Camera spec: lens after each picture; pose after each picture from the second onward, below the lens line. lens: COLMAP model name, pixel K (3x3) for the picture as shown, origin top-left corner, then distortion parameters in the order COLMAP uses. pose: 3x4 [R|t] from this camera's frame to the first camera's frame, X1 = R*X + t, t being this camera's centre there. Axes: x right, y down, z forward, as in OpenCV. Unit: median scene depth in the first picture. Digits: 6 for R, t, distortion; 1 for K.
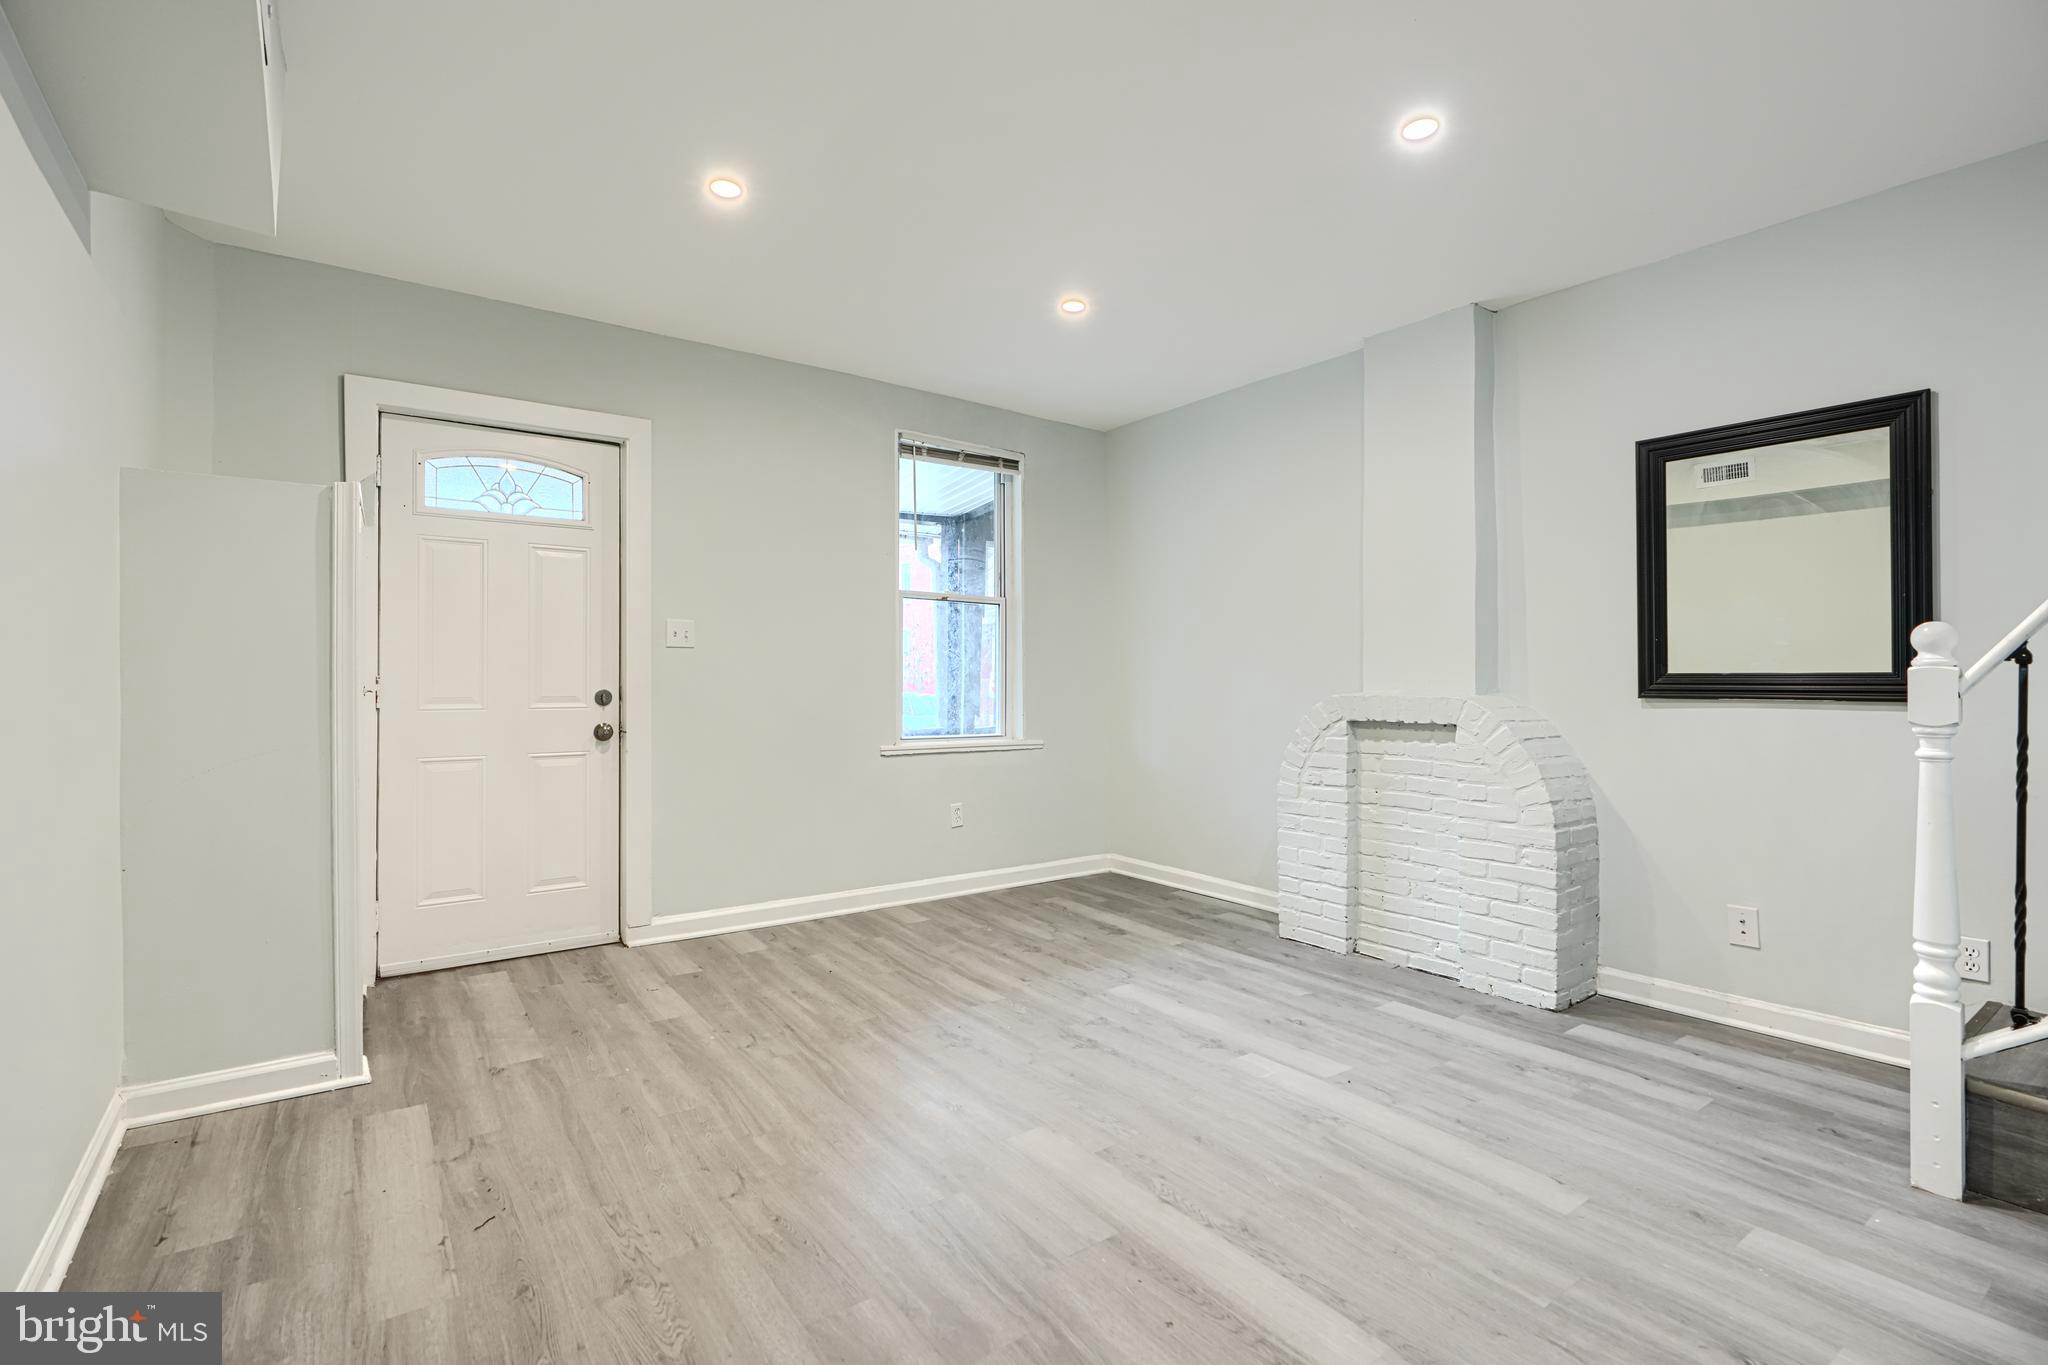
lens RADIAL K [[938.8, 0, 1028.1], [0, 938.8, 695.7], [0, 0, 1]] dist [0.000985, 0.000117]
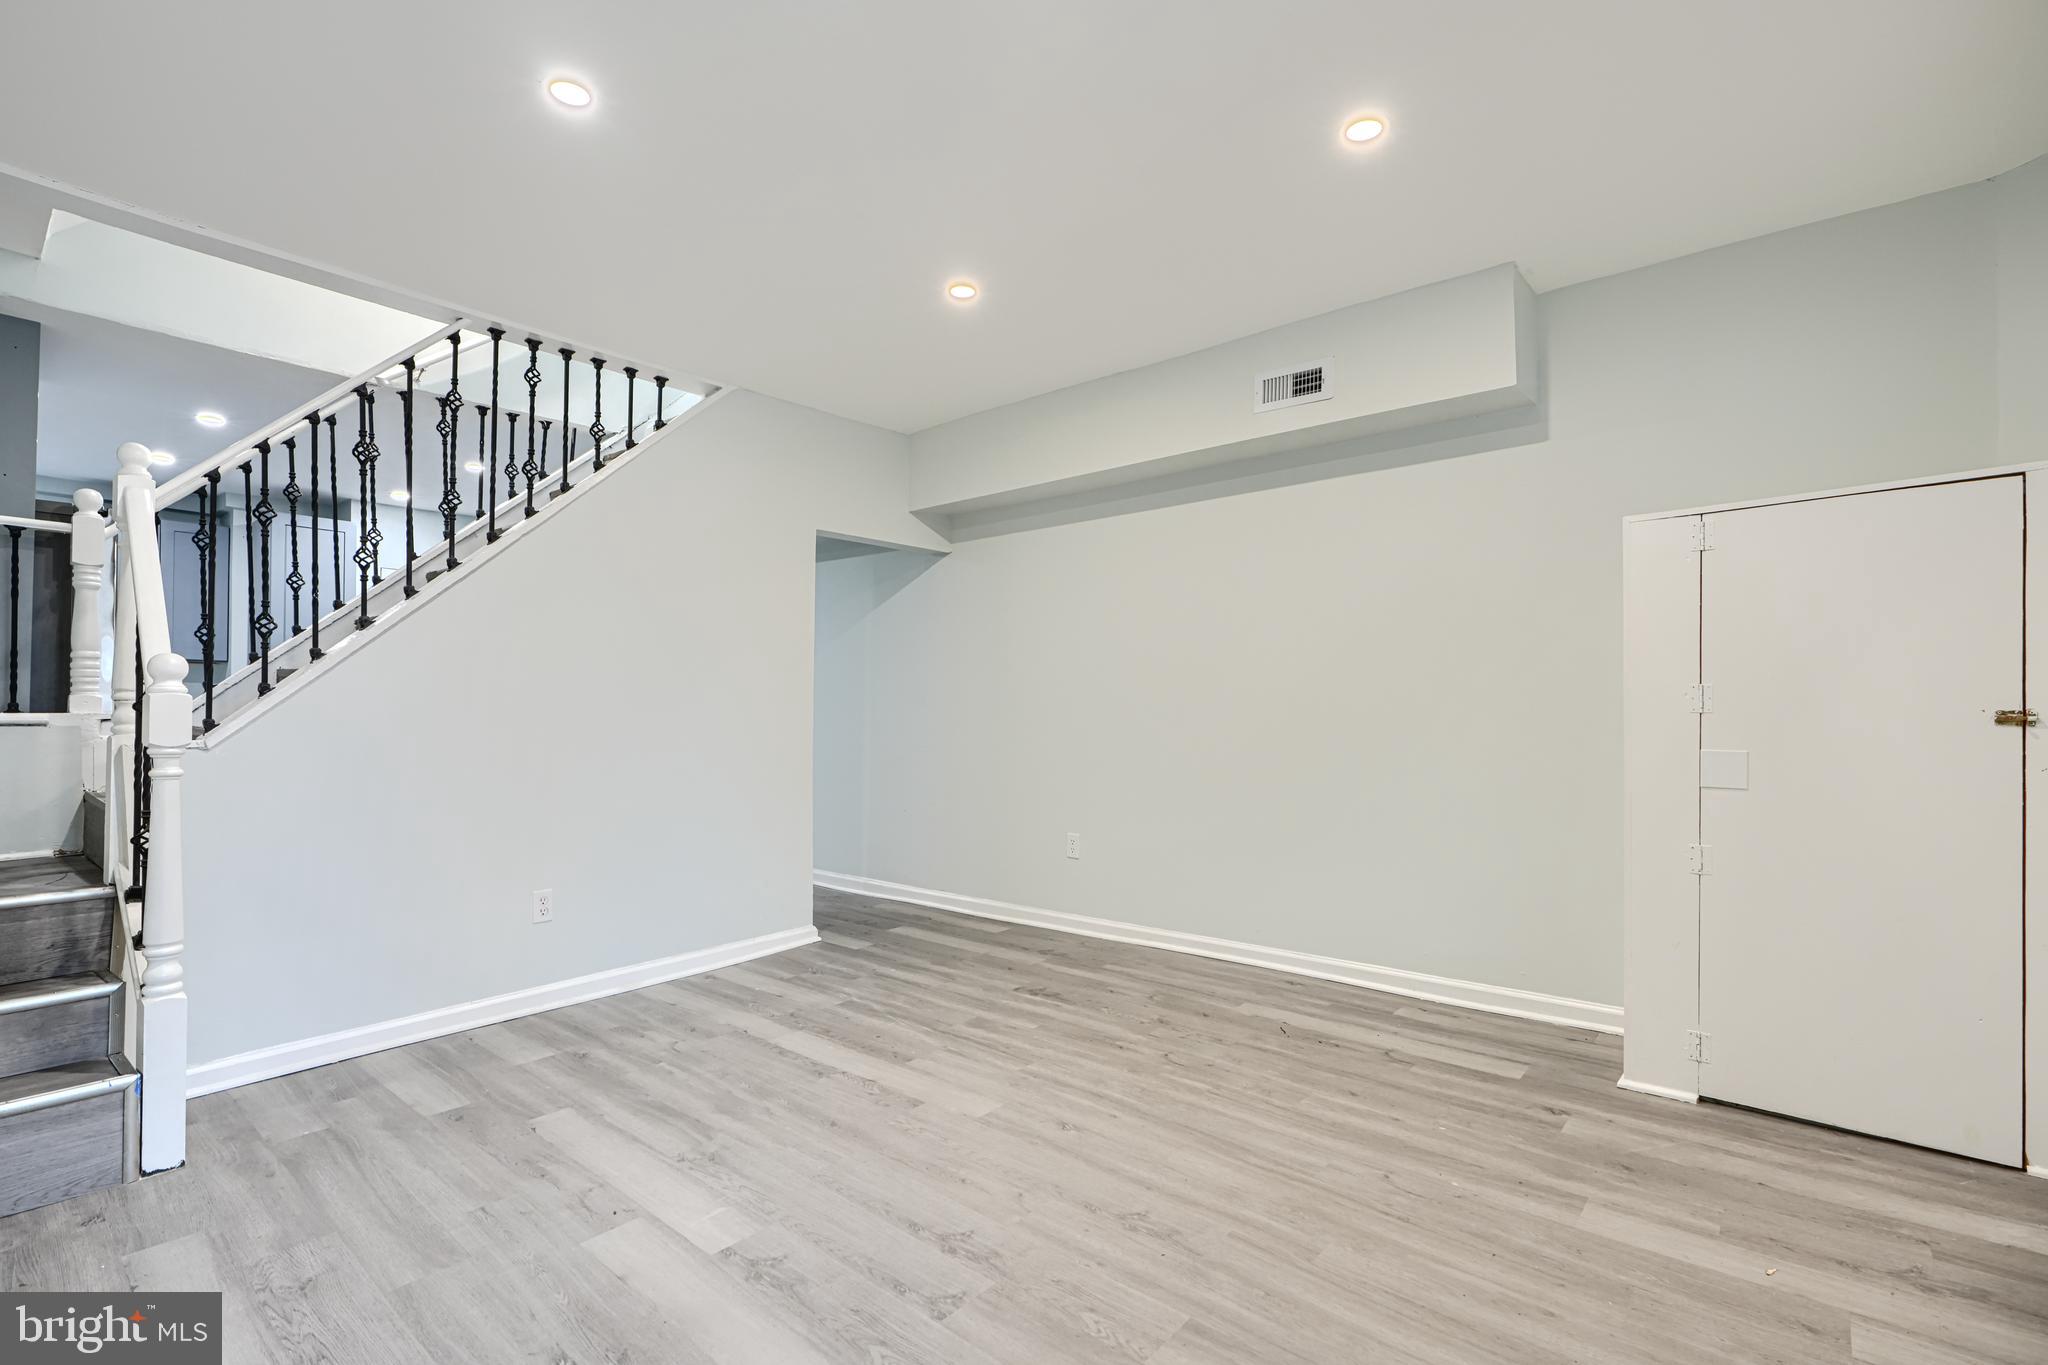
lens RADIAL K [[938.8, 0, 1028.1], [0, 938.8, 695.7], [0, 0, 1]] dist [0.000985, 0.000117]
pose [[-0.972709, -0.002688, -0.232014, 0.194495], [-0.002028, 0.999993, -0.003085, -0.023949], [0.232020, -0.002531, -0.972708, 1.913979]]
